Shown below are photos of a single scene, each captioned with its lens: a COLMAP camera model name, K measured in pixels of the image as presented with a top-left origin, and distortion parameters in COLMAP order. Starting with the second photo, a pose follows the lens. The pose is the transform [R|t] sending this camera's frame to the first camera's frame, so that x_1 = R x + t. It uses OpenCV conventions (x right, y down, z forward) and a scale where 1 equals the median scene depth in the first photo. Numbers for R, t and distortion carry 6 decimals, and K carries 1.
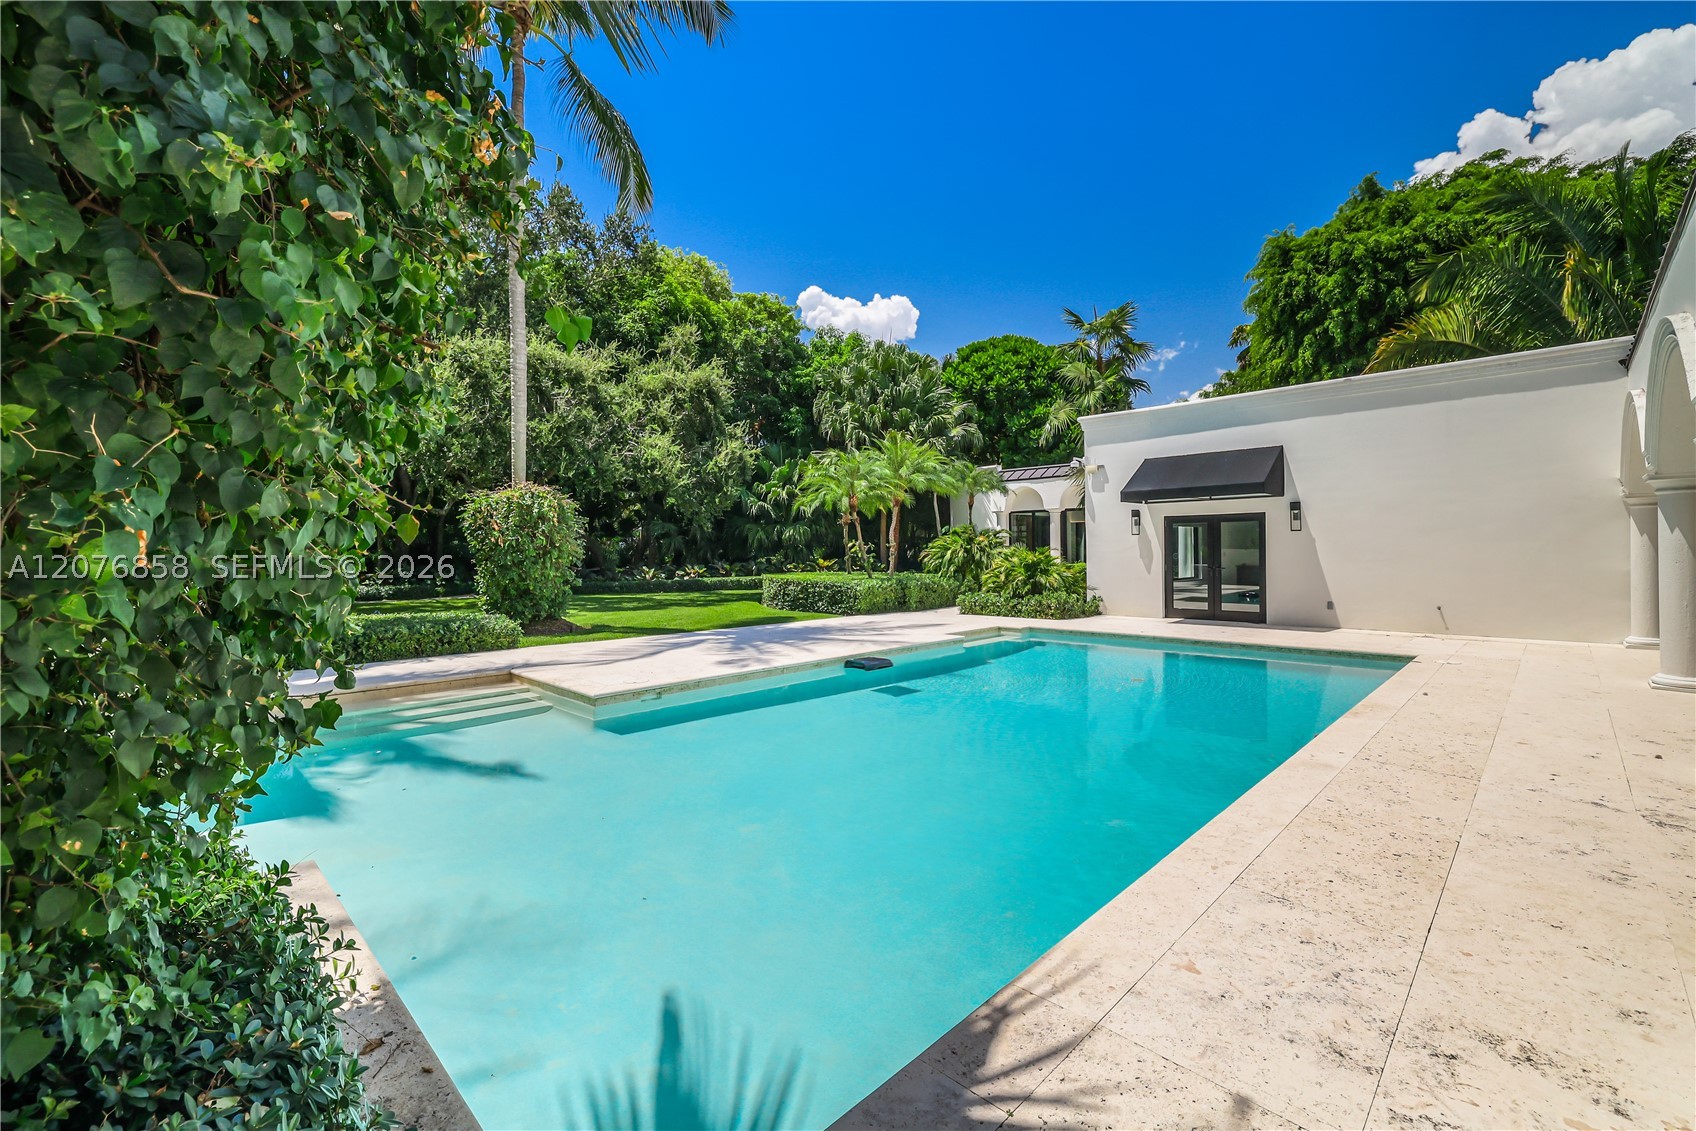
lens RADIAL K [[727.5, 0, 847.6], [0, 727.5, 563.7], [0, 0, 1]] dist [0.000980, -0.000109]
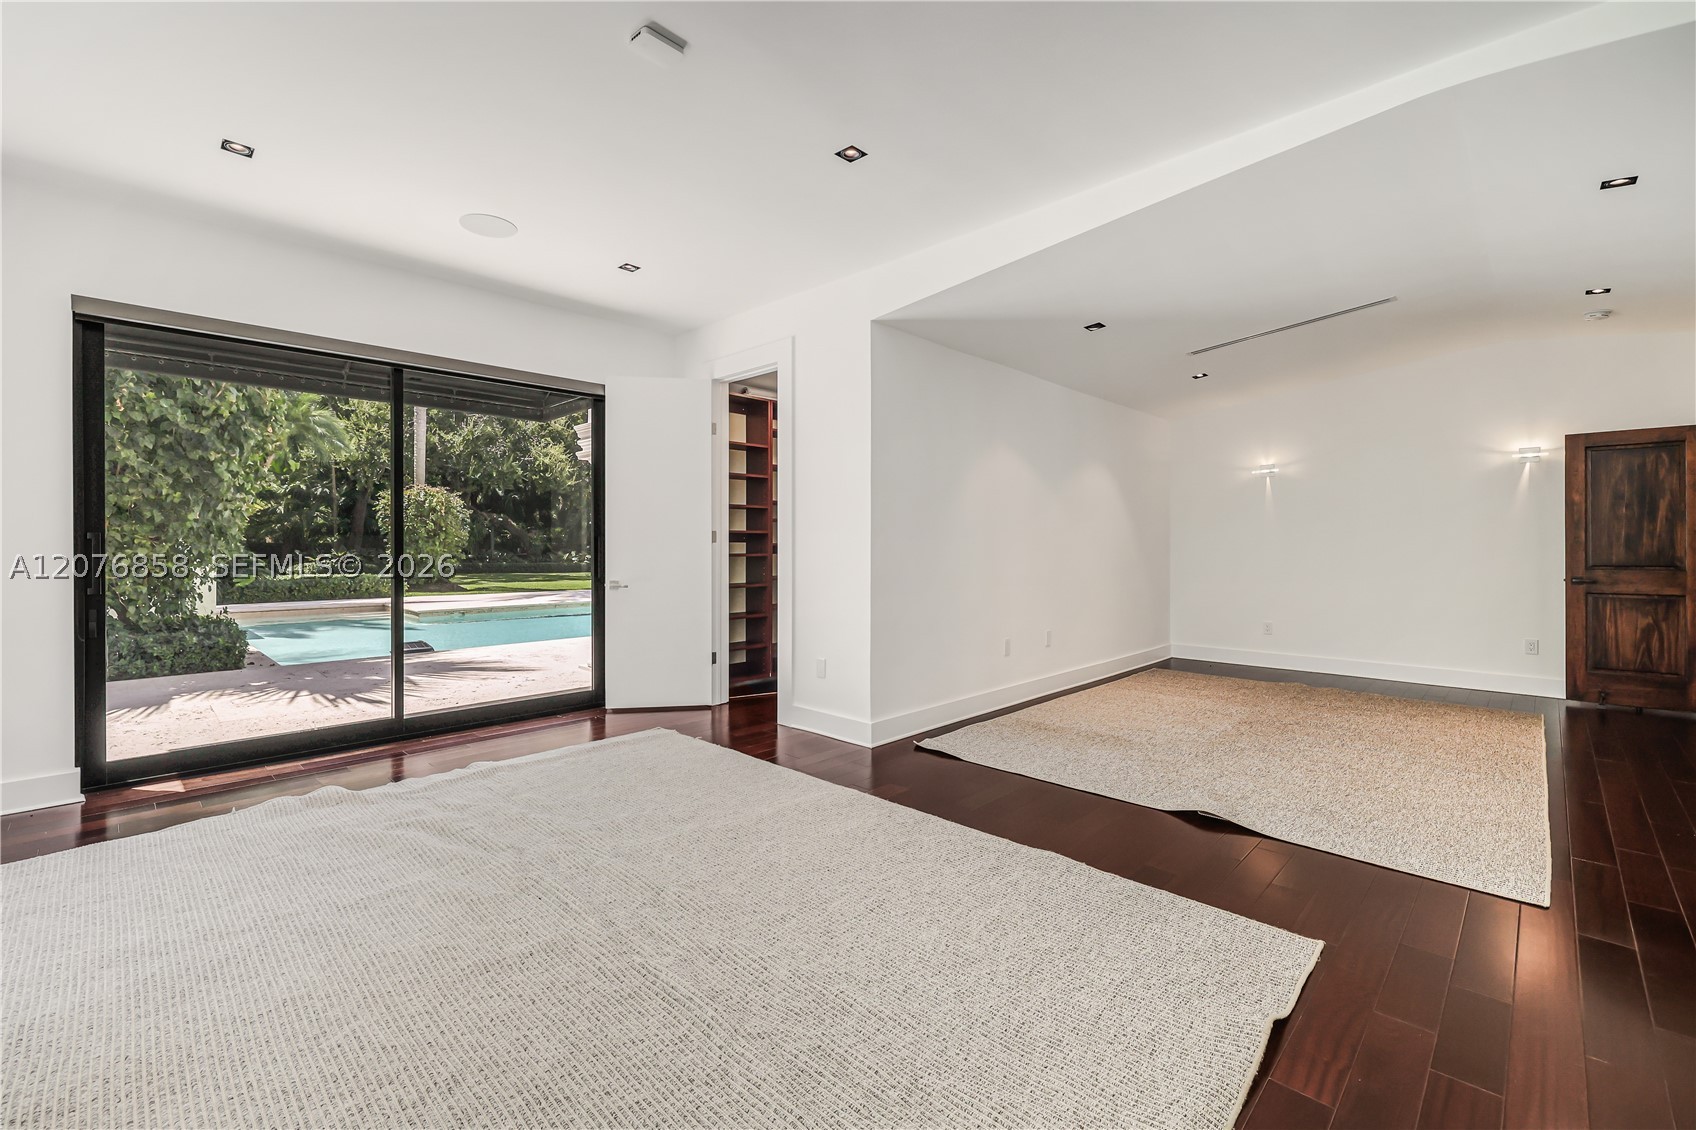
lens RADIAL K [[727.5, 0, 848.7], [0, 727.5, 553.1], [0, 0, 1]] dist [0.000980, -0.000109]
pose [[0.999816, 0.006820, 0.017943, 0.367923], [-0.006707, 0.999957, -0.006348, 0.025298], [-0.017985, 0.006226, 0.999819, -0.436523]]
